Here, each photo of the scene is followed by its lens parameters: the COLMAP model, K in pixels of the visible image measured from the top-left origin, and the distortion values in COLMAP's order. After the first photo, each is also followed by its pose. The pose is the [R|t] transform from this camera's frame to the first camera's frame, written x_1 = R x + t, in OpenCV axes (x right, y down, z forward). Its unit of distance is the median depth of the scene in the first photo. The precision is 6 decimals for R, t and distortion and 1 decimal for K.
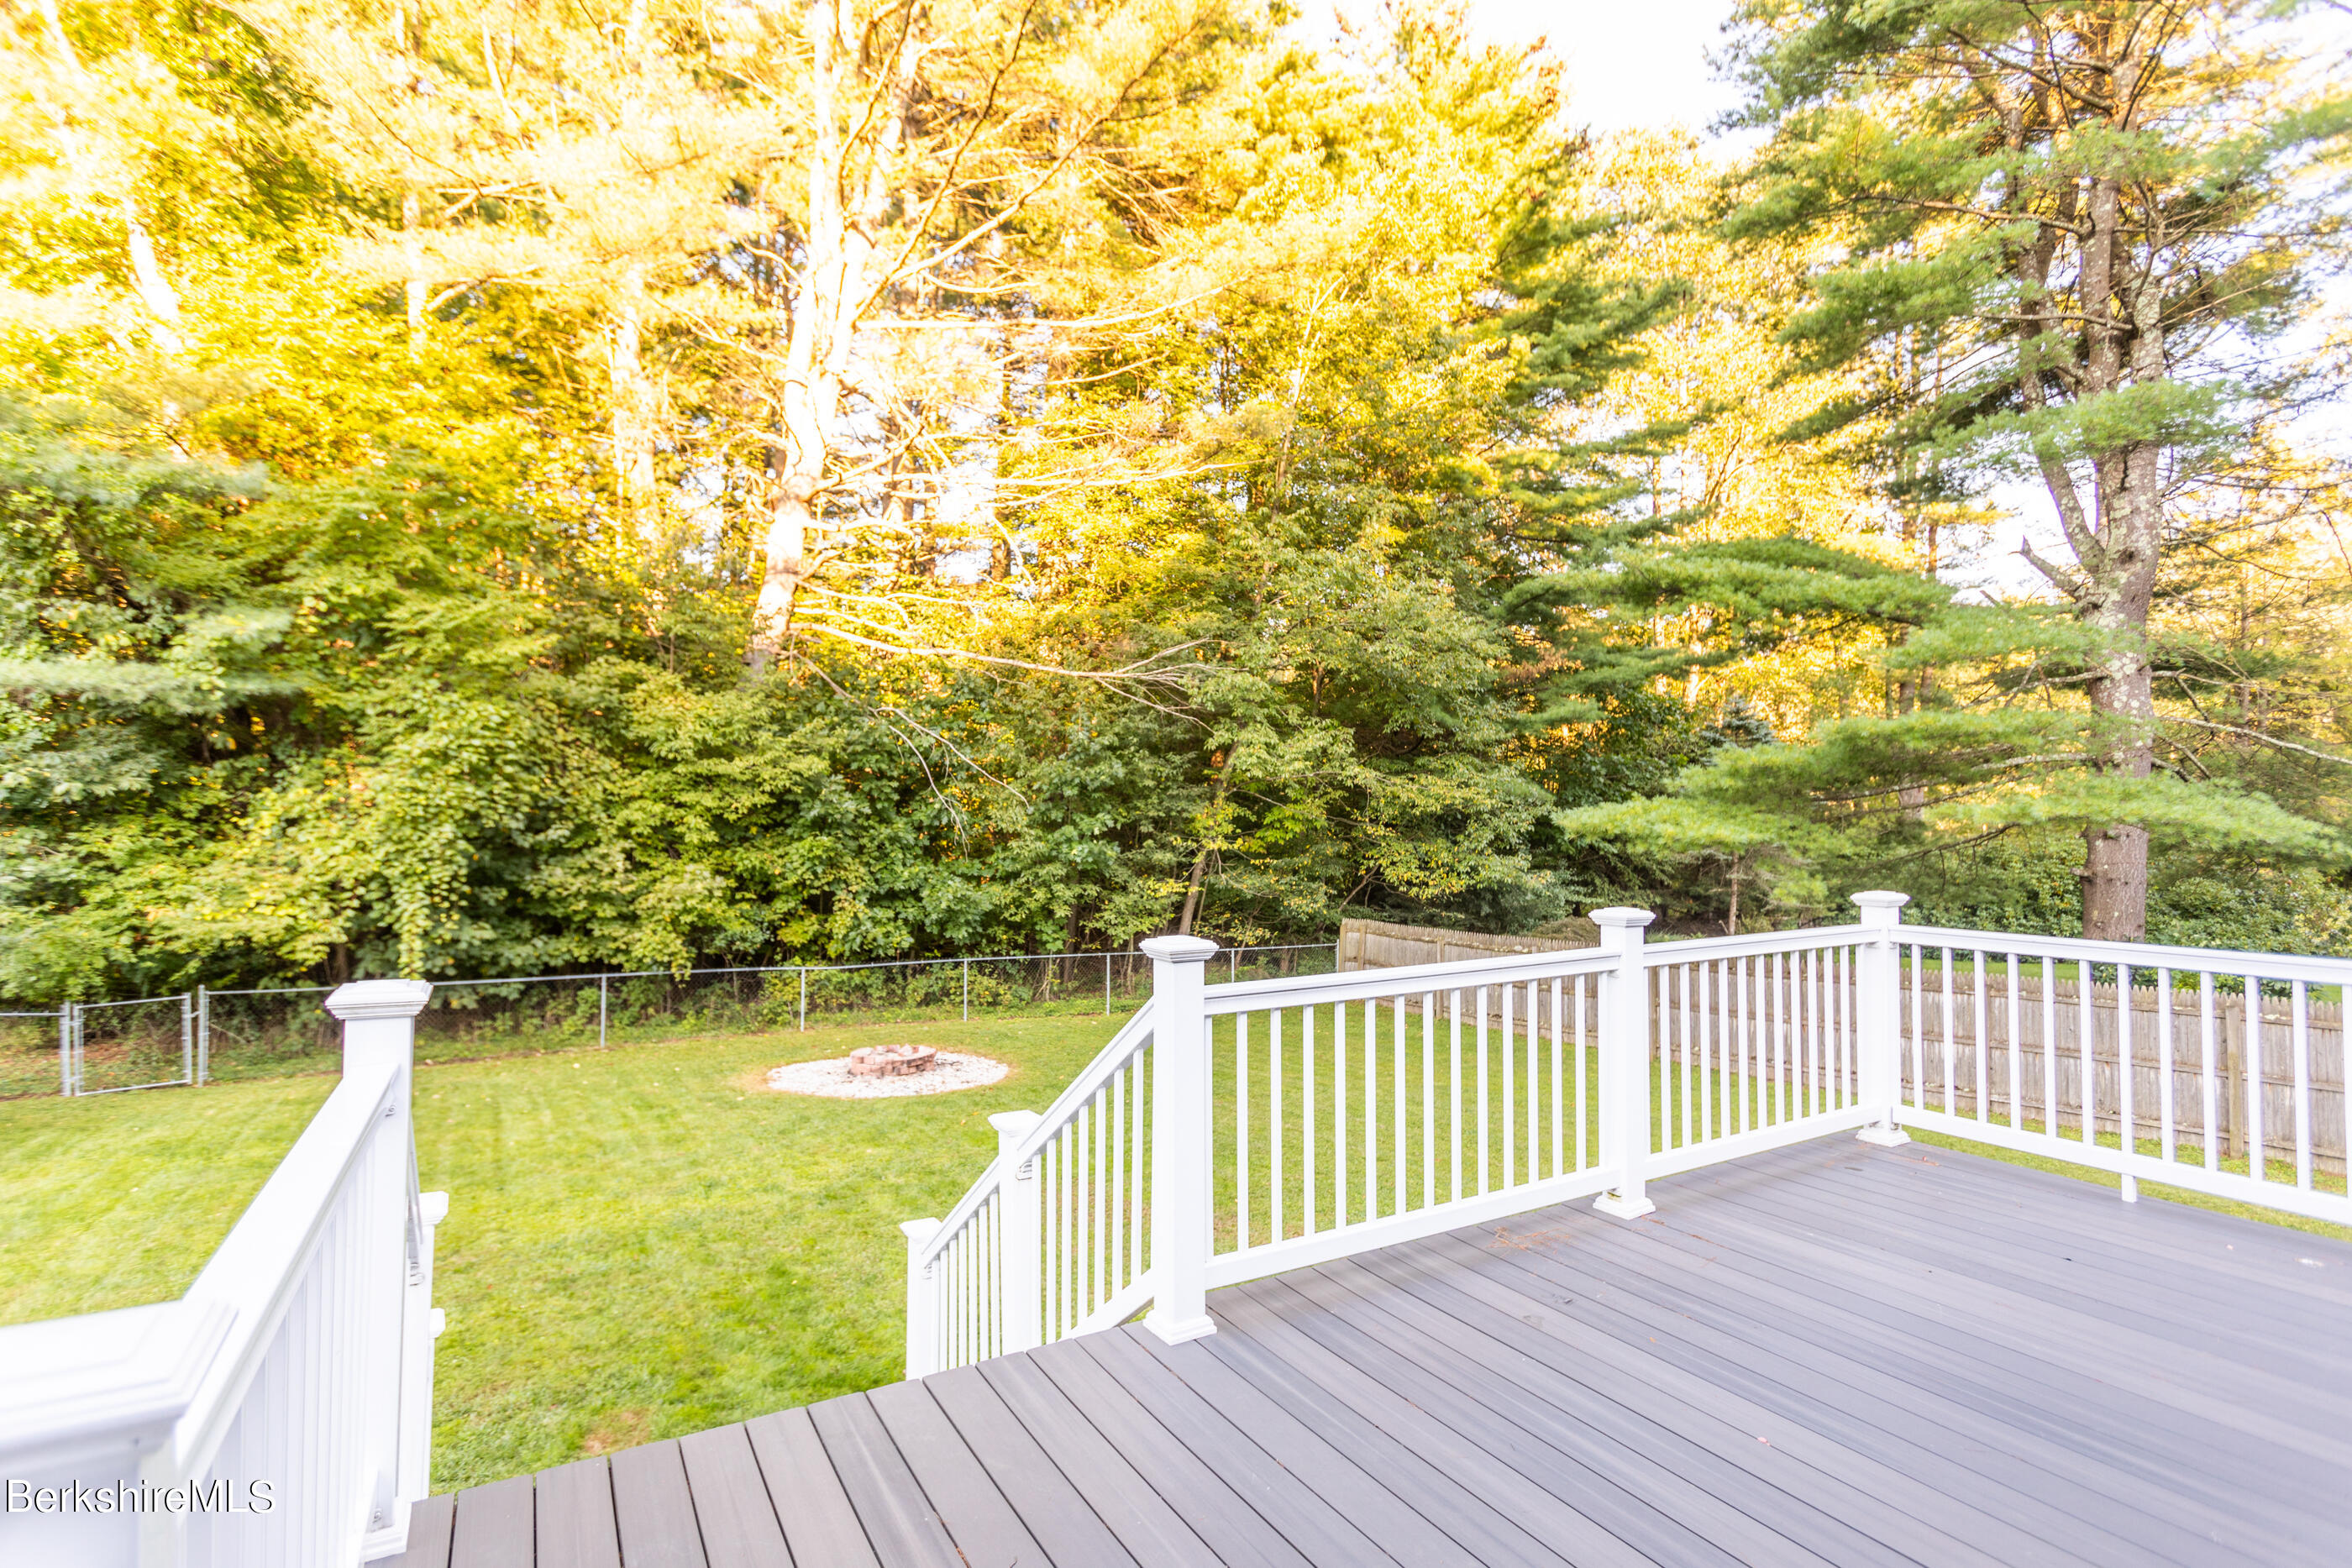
lens RADIAL K [[1140.7, 0, 1158.2], [0, 1140.7, 780.7], [0, 0, 1]] dist [-0.022432, 0.018439]
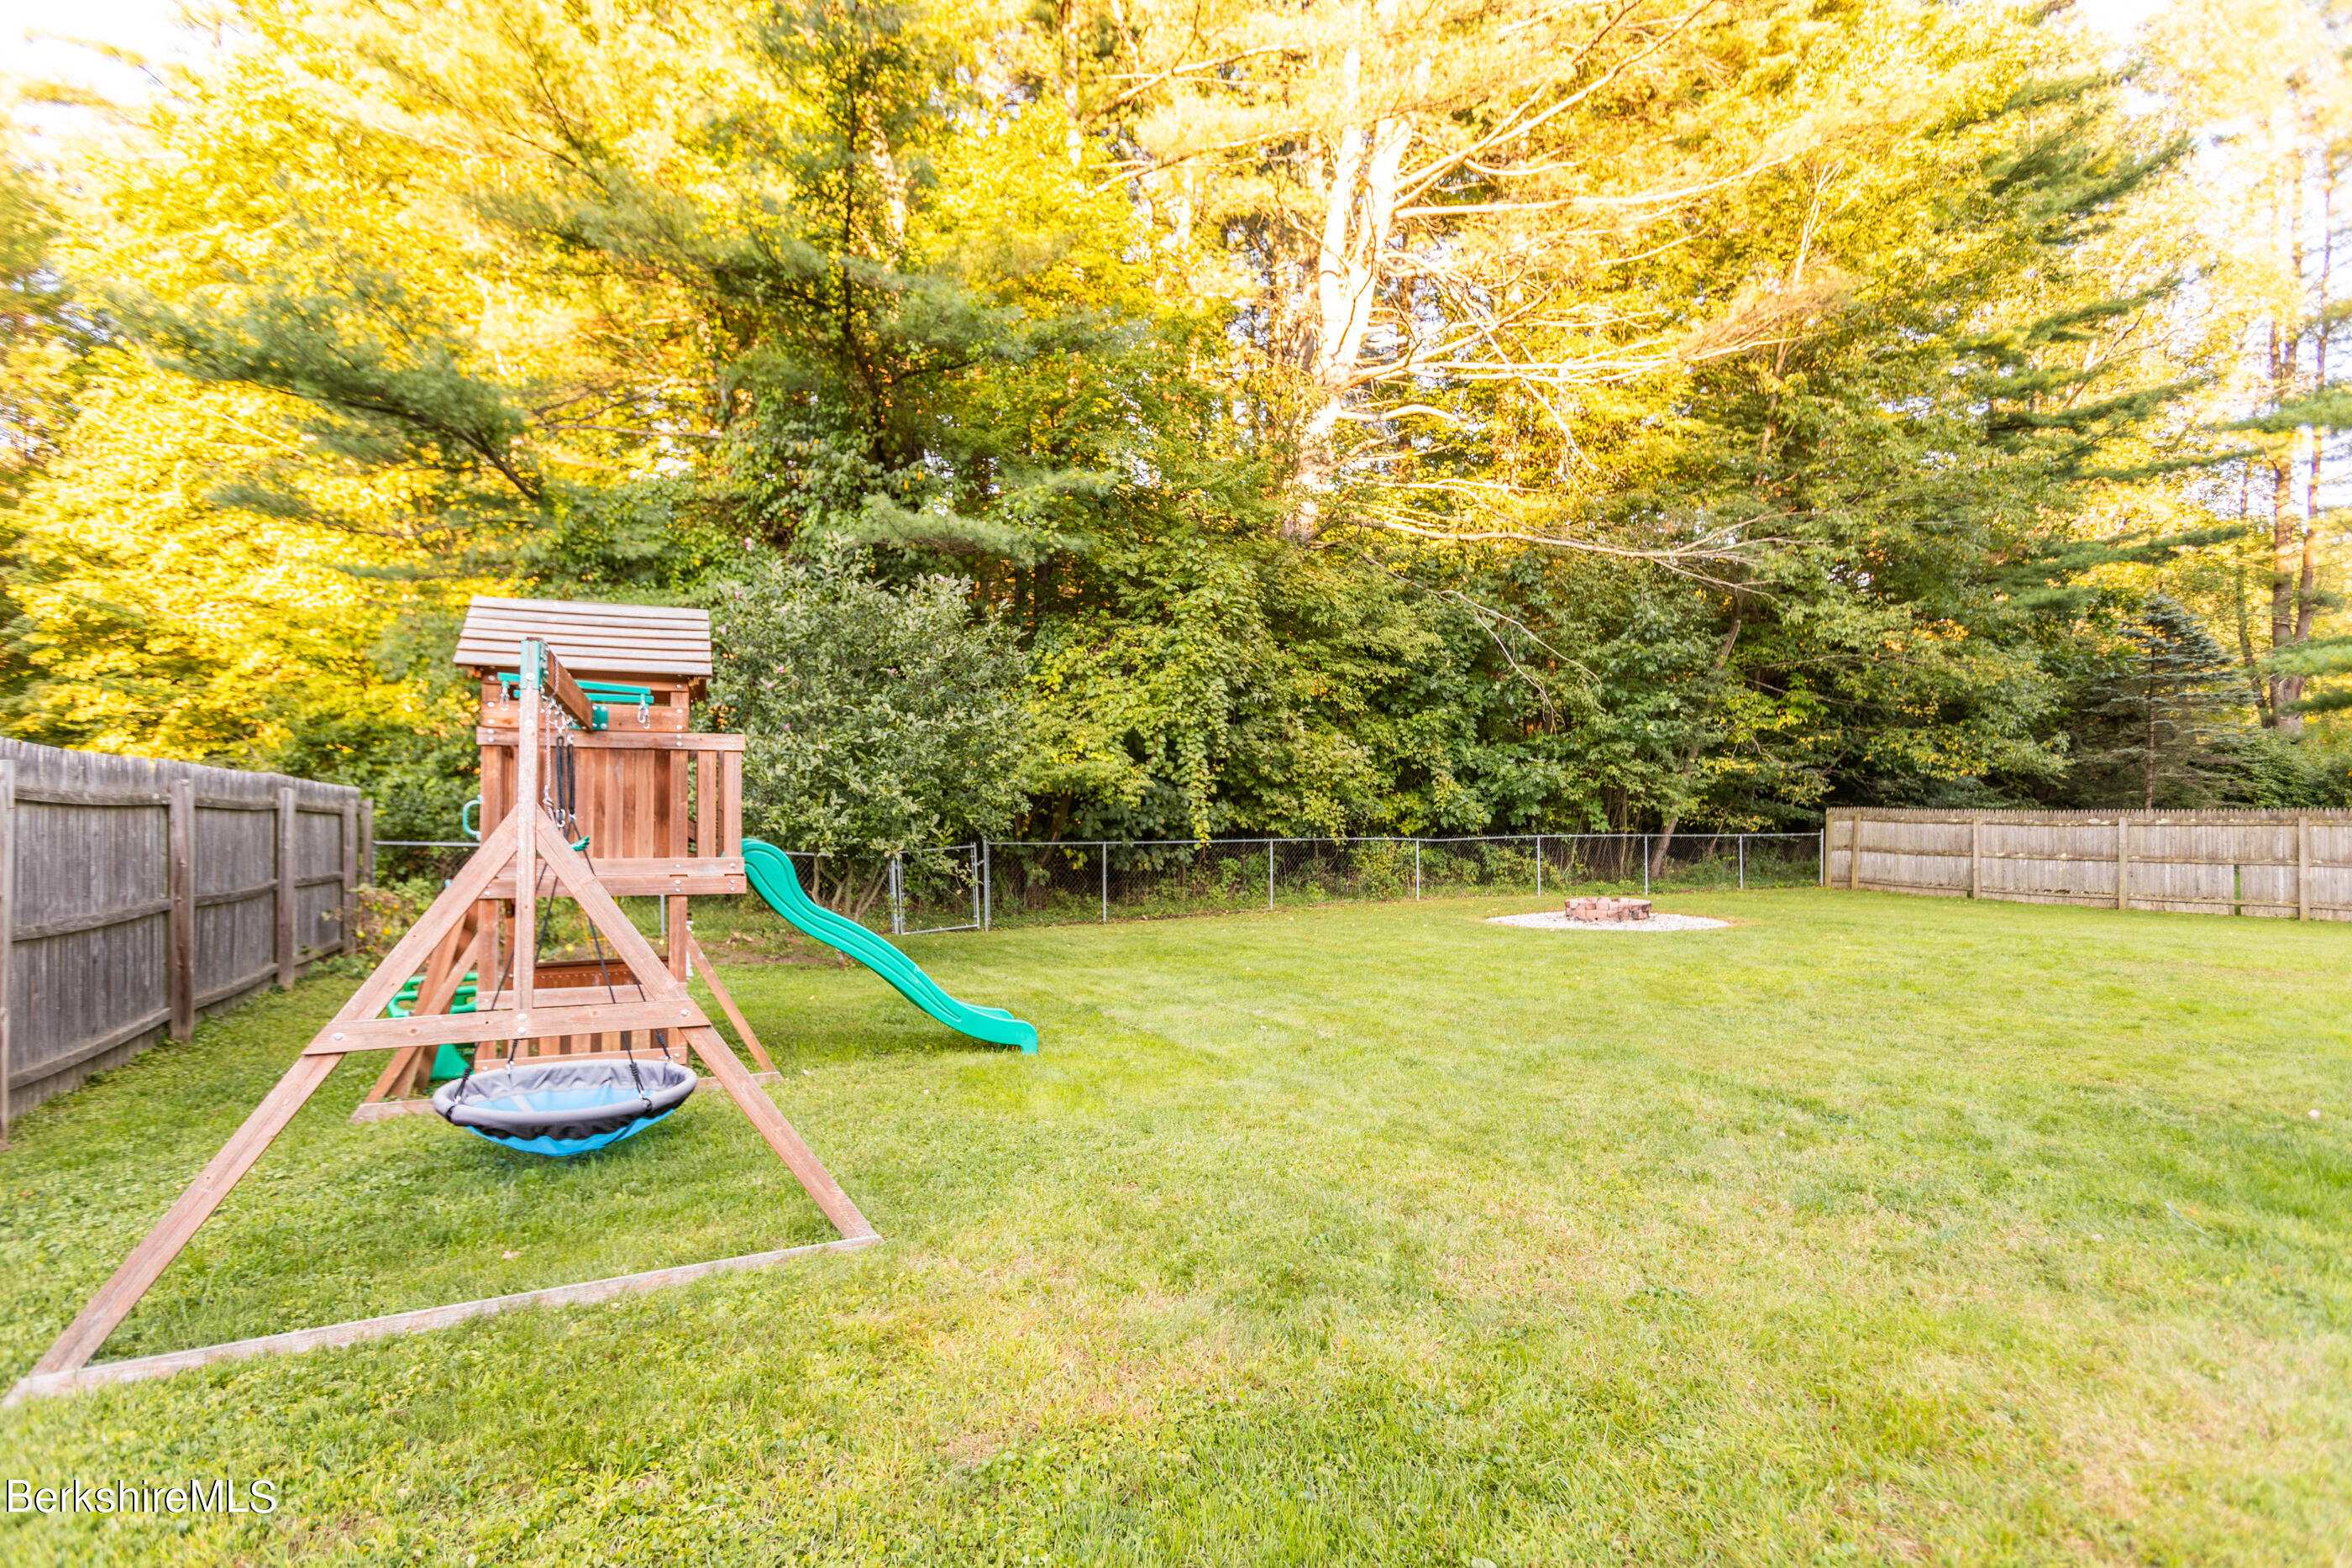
lens RADIAL K [[1140.7, 0, 1158.2], [0, 1140.7, 780.7], [0, 0, 1]] dist [-0.022432, 0.018439]
pose [[0.997159, -0.013276, -0.074152, -0.435724], [0.015537, 0.999429, 0.029998, 0.072291], [0.073711, -0.031065, 0.996796, -0.036266]]
